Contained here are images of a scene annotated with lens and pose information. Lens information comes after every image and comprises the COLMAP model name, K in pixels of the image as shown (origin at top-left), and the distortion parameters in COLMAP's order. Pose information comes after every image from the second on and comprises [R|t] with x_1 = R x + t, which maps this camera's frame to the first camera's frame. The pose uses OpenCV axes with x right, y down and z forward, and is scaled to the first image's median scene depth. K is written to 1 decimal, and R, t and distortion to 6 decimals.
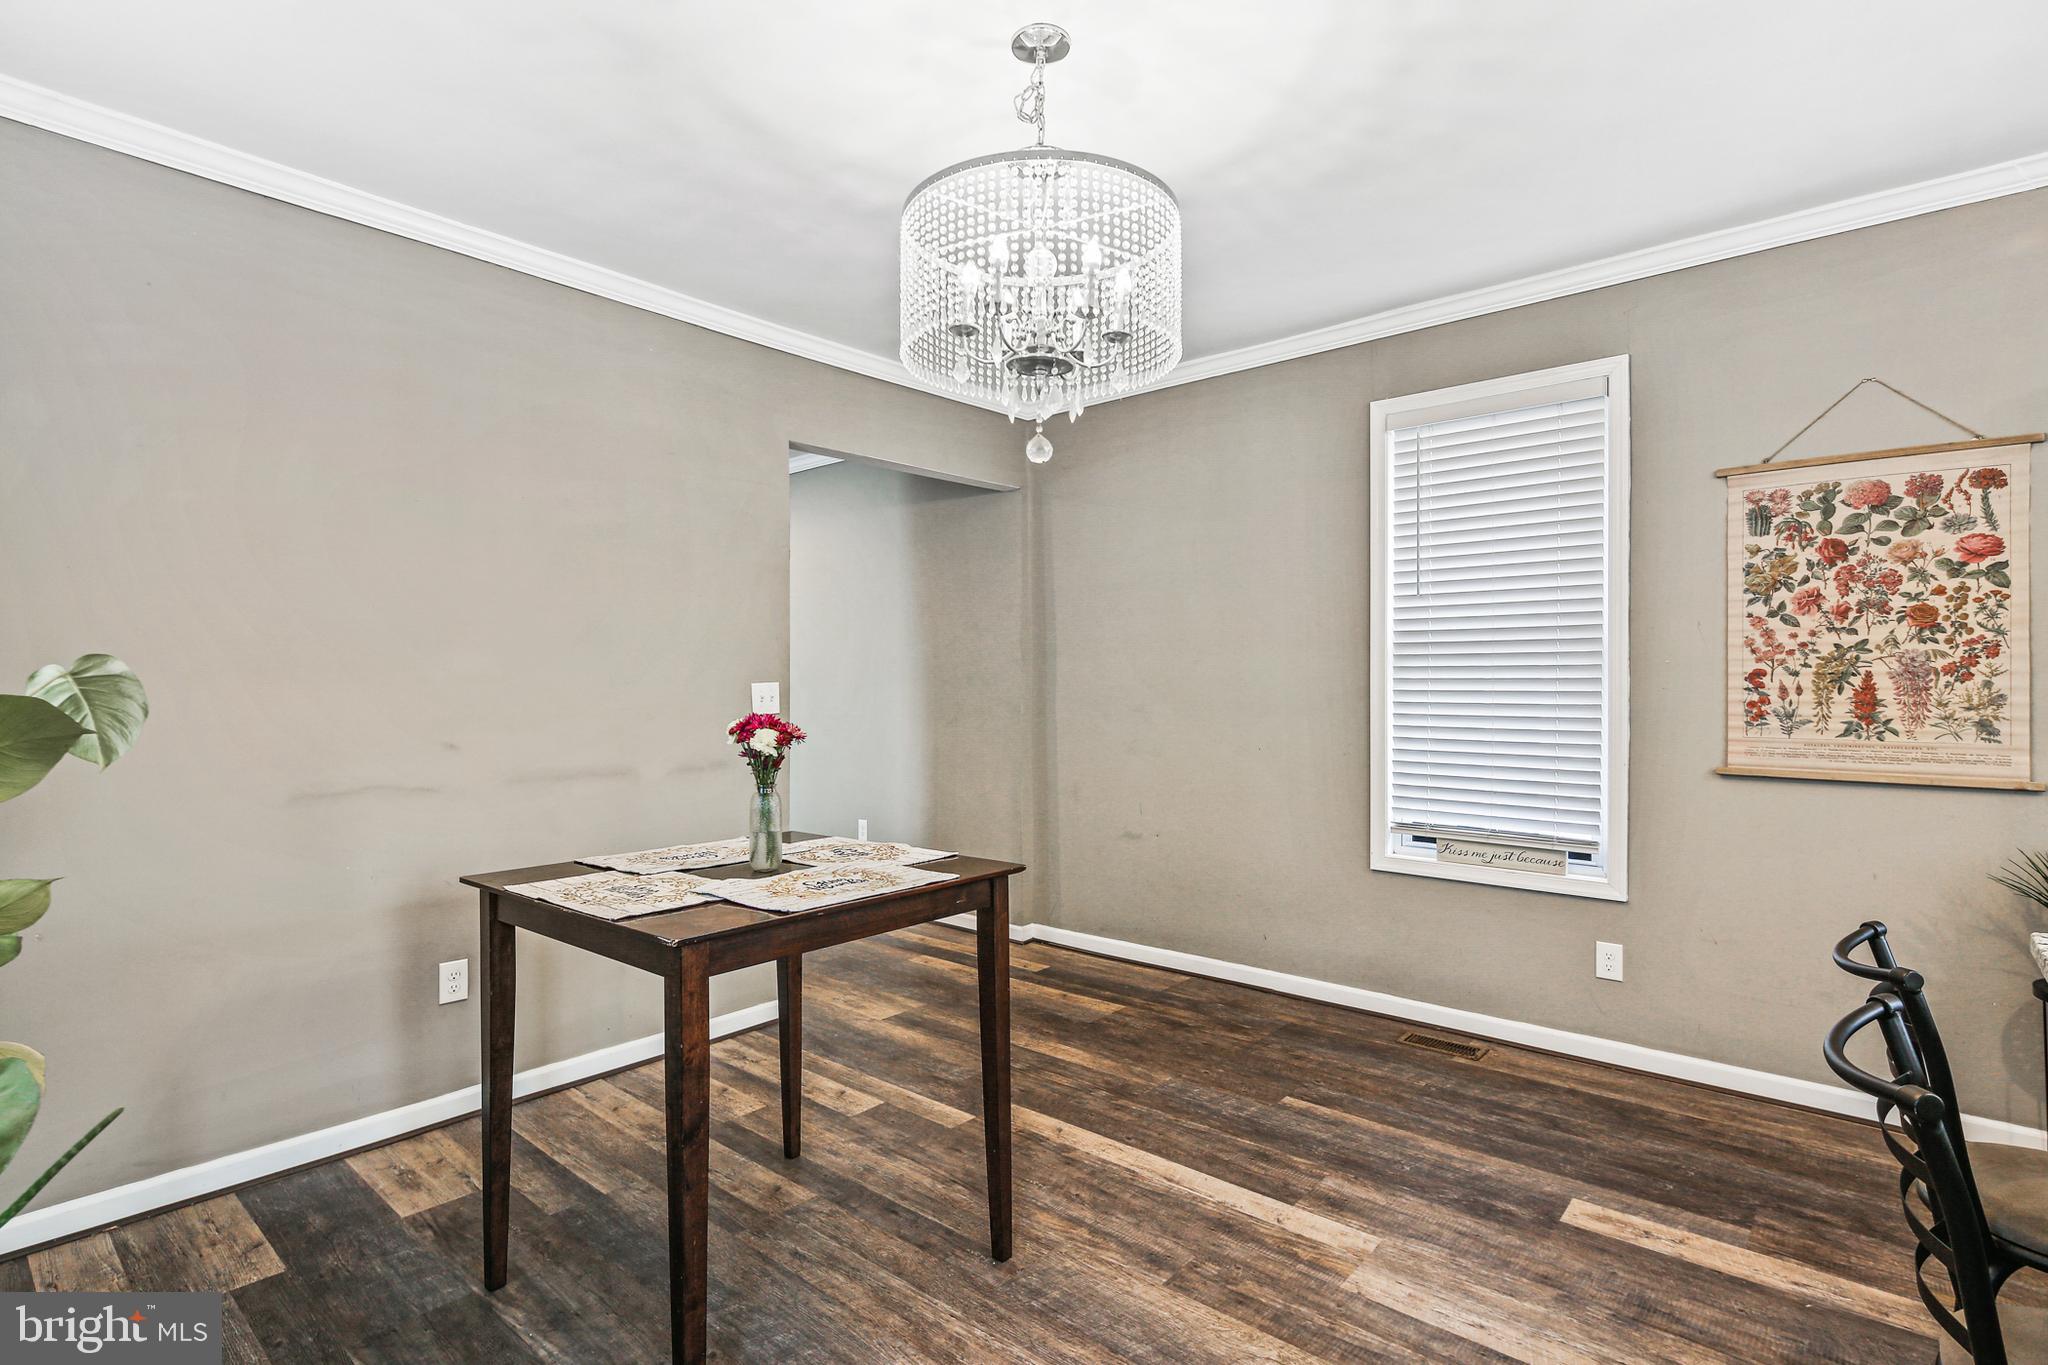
lens RADIAL K [[991.4, 0, 1003.9], [0, 991.4, 698.4], [0, 0, 1]] dist [0.003352, -0.000268]
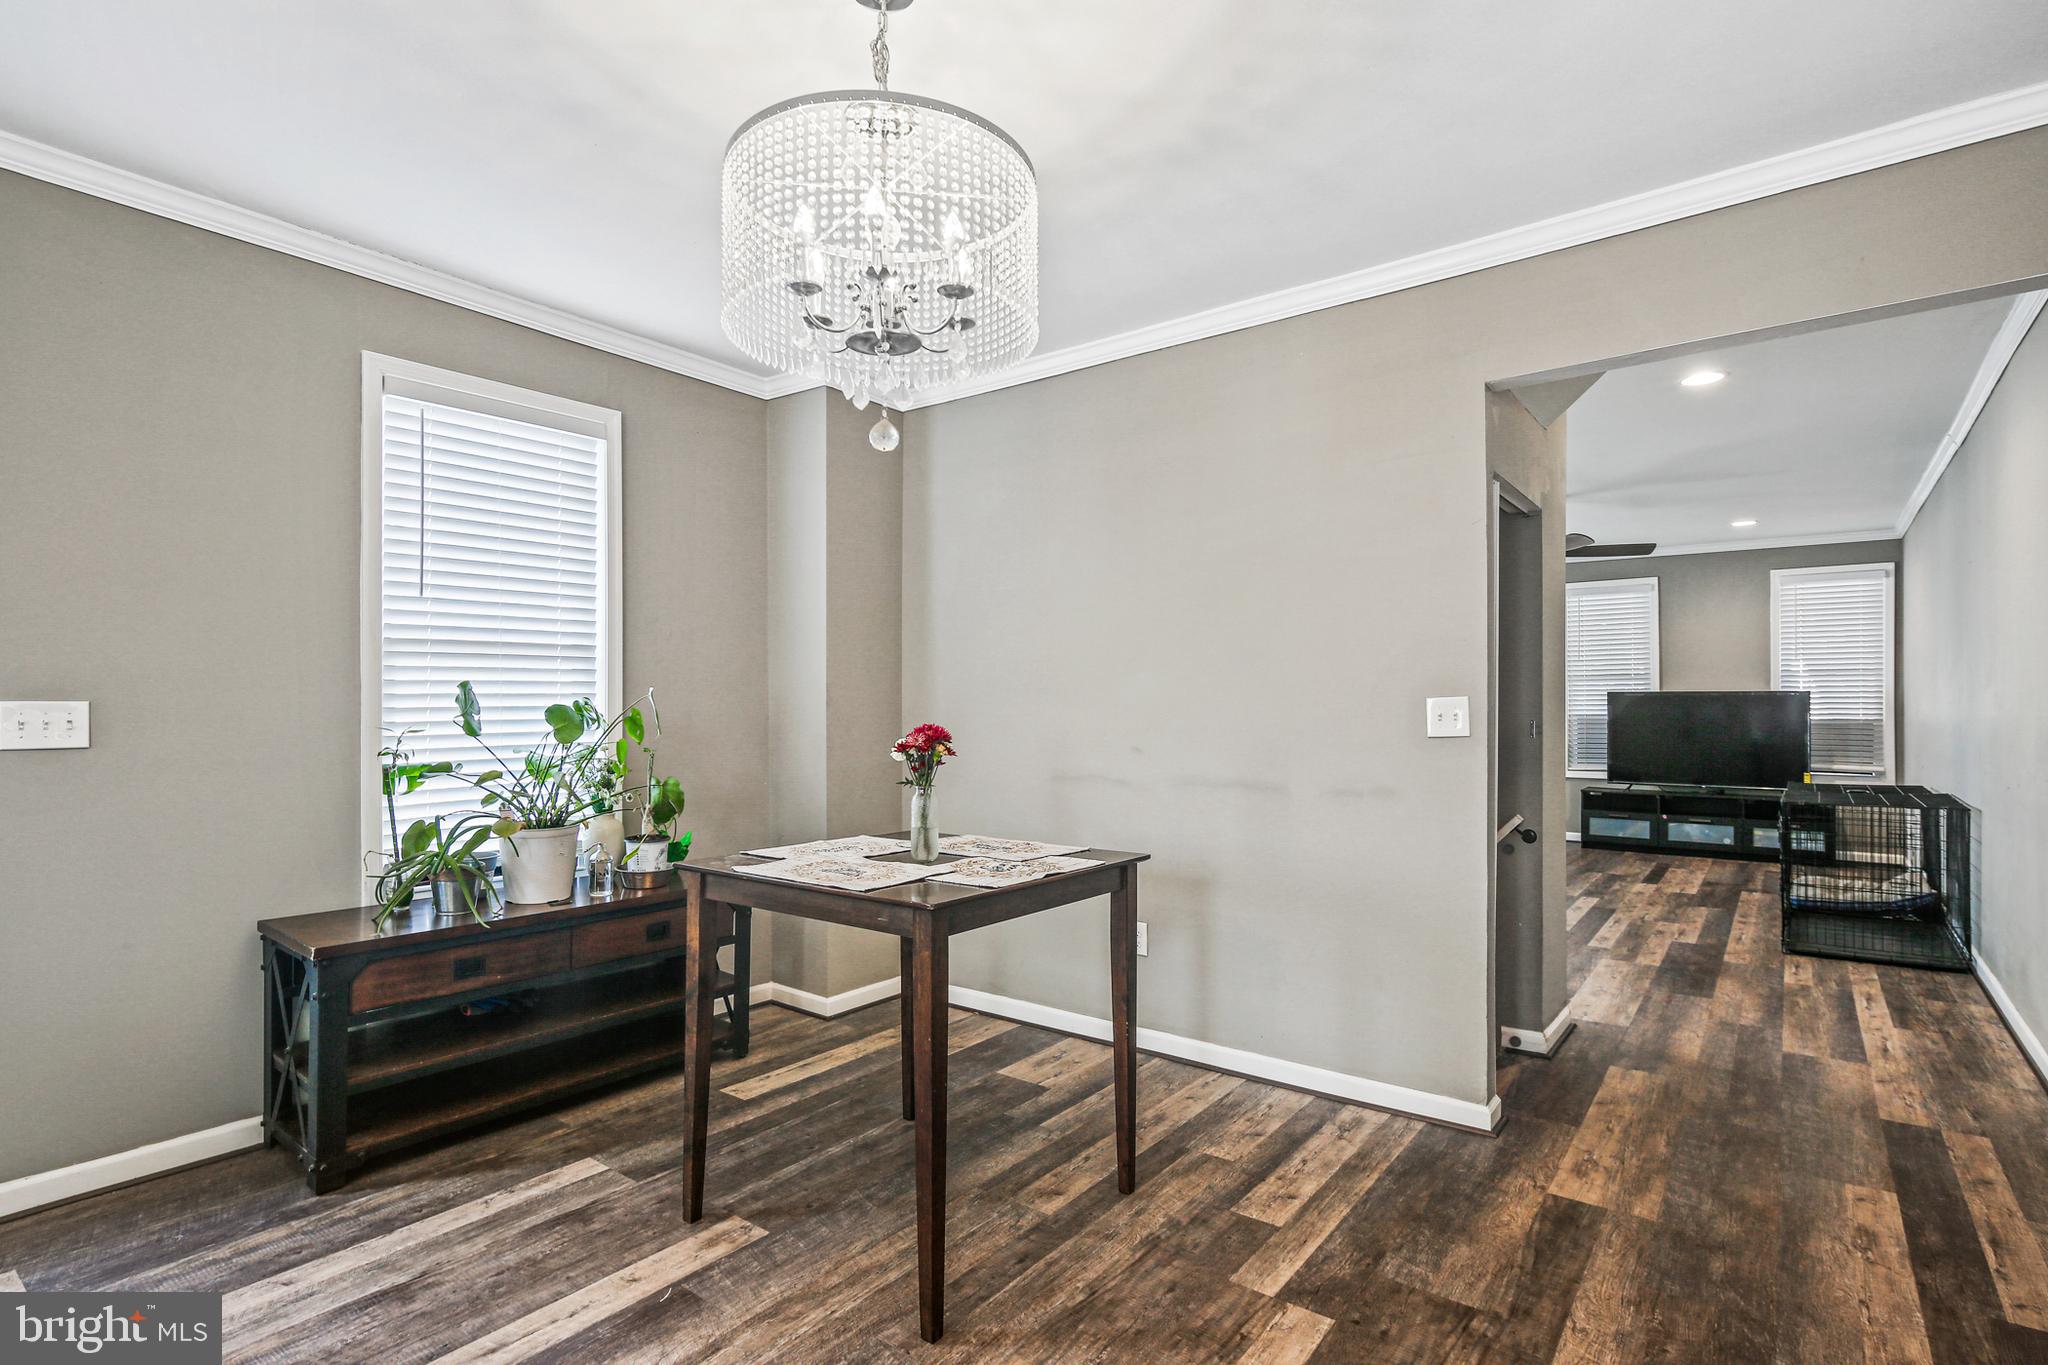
lens RADIAL K [[1002.4, 0, 1031.5], [0, 1002.4, 696.1], [0, 0, 1]] dist [0.001713, -0.000846]
pose [[0.071773, -0.006198, -0.997402, 0.675130], [-0.008920, 0.999937, -0.006856, -0.009628], [0.997381, 0.009389, 0.071713, 0.749820]]
